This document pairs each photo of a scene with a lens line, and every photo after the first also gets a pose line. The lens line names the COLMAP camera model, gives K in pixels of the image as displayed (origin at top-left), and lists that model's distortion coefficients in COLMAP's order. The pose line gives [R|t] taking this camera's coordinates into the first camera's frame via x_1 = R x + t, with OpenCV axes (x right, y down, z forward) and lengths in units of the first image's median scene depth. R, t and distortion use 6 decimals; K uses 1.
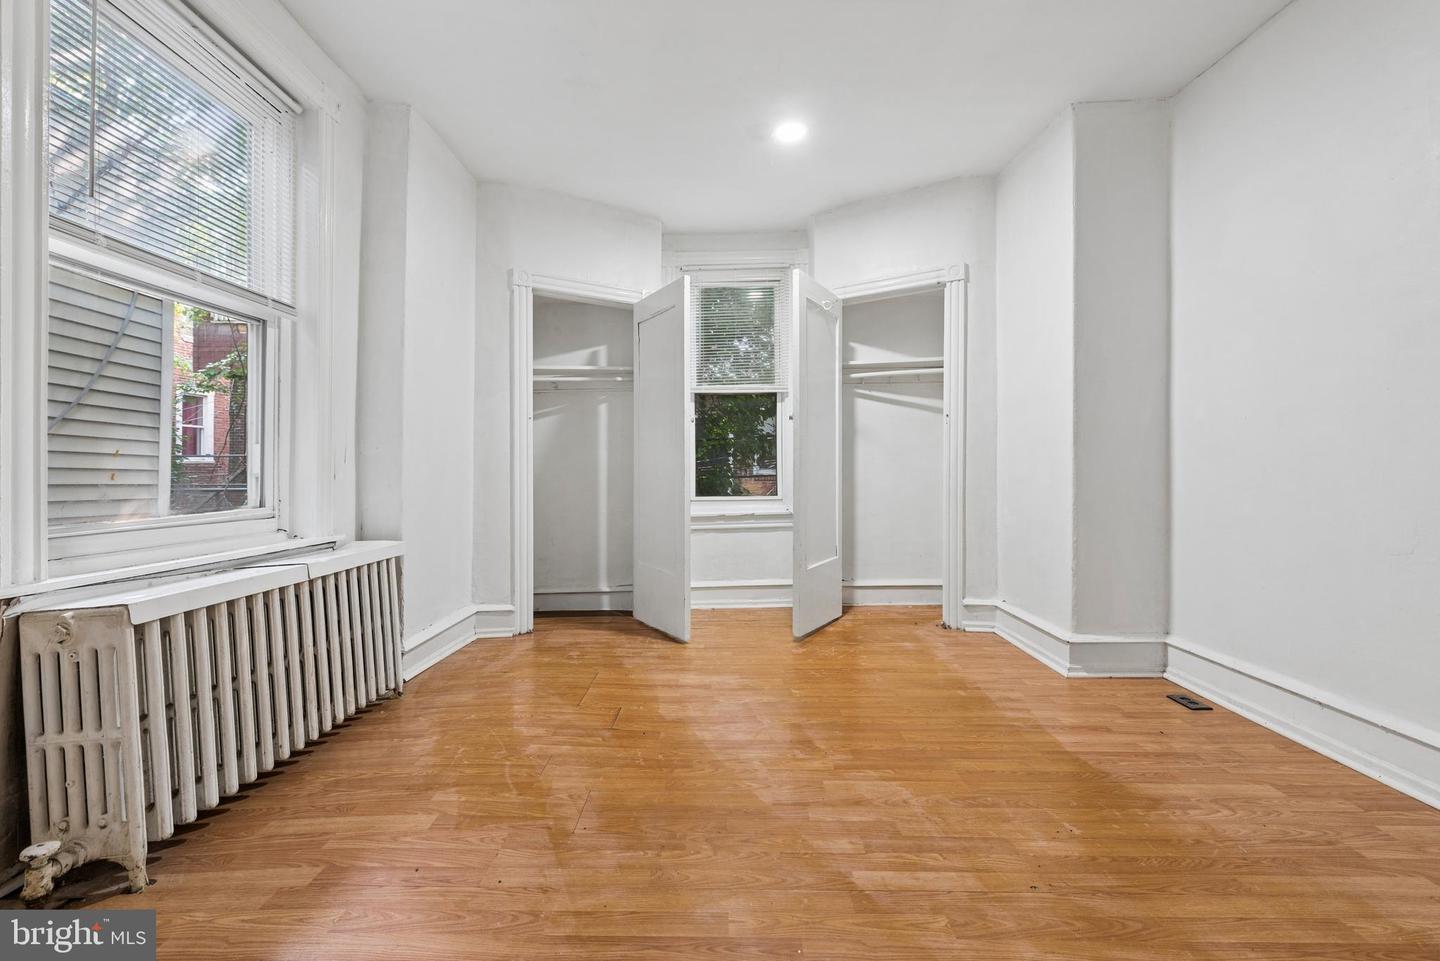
lens RADIAL K [[572.3, 0, 729.6], [0, 572.3, 473.5], [0, 0, 1]] dist [0.009521, -0.003382]
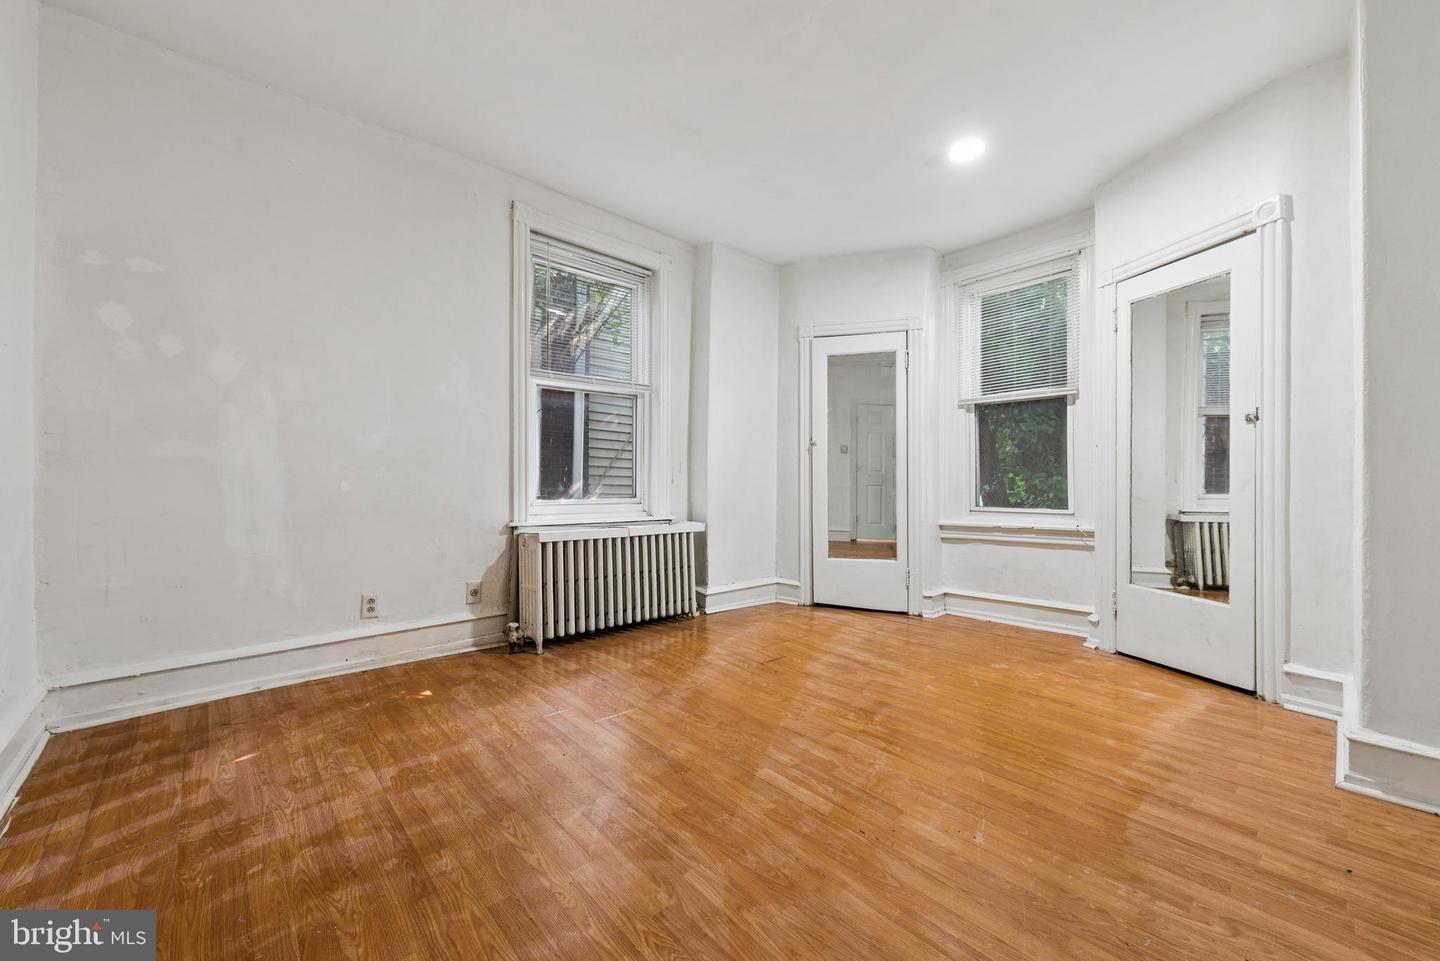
lens RADIAL K [[572.3, 0, 724.7], [0, 572.3, 481.1], [0, 0, 1]] dist [0.009521, -0.003382]
pose [[0.668731, 0.010372, -0.743432, 0.772916], [-0.014087, 0.999900, 0.001278, 0.000645], [0.743371, 0.009618, 0.668810, -0.003567]]
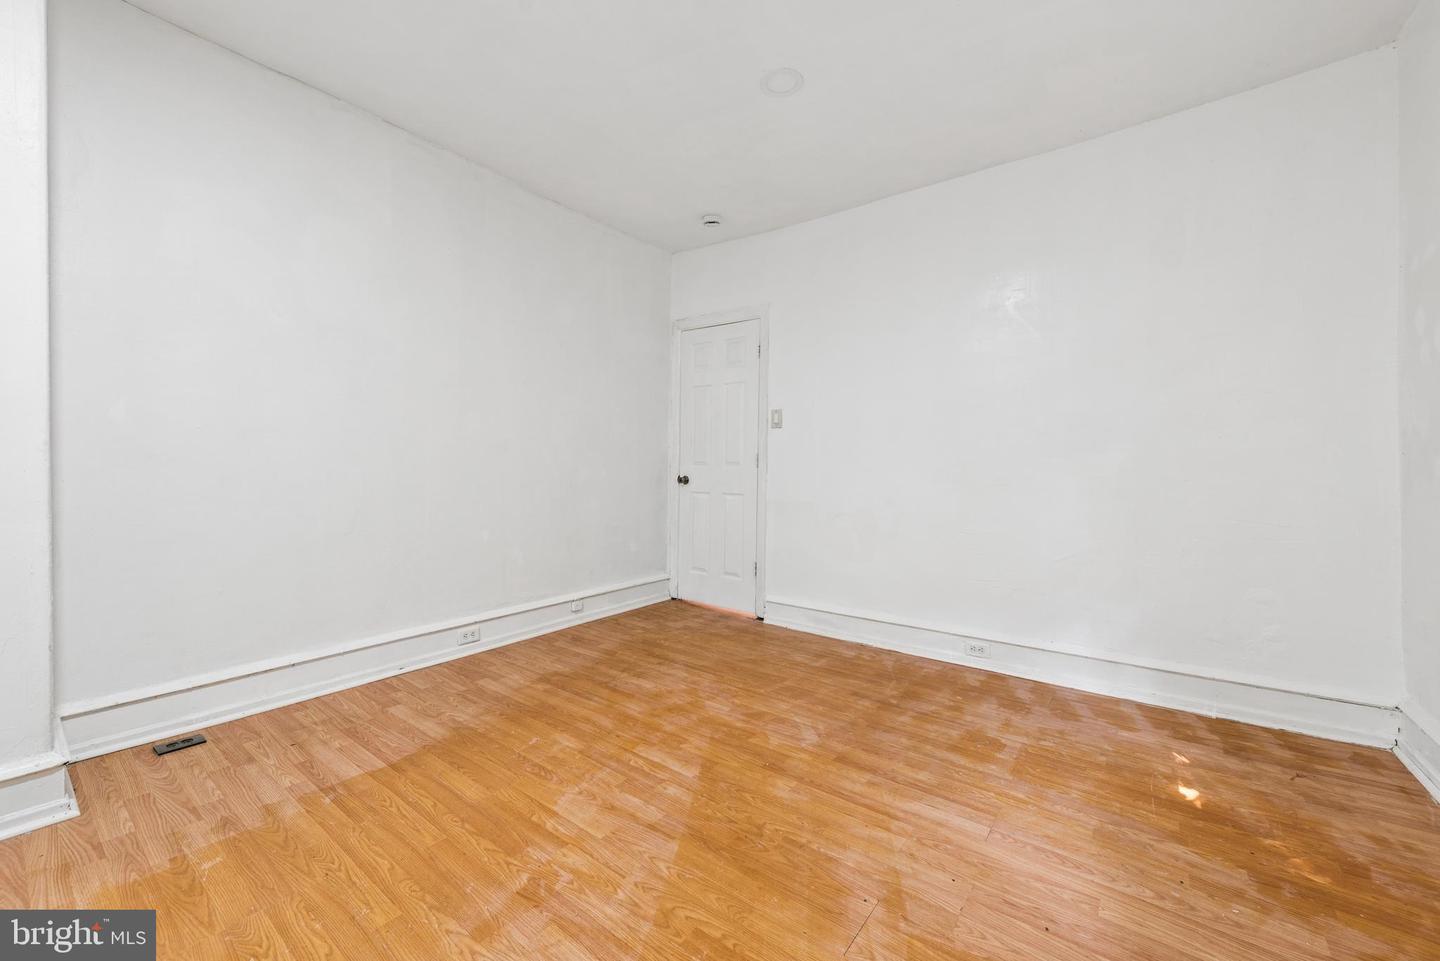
lens RADIAL K [[572.3, 0, 716.1], [0, 572.3, 473.4], [0, 0, 1]] dist [0.009521, -0.003382]
pose [[-0.786360, -0.018763, 0.617484, -0.449239], [-0.003729, 0.999665, 0.025627, -0.052346], [-0.617758, 0.017850, -0.786166, 1.351199]]
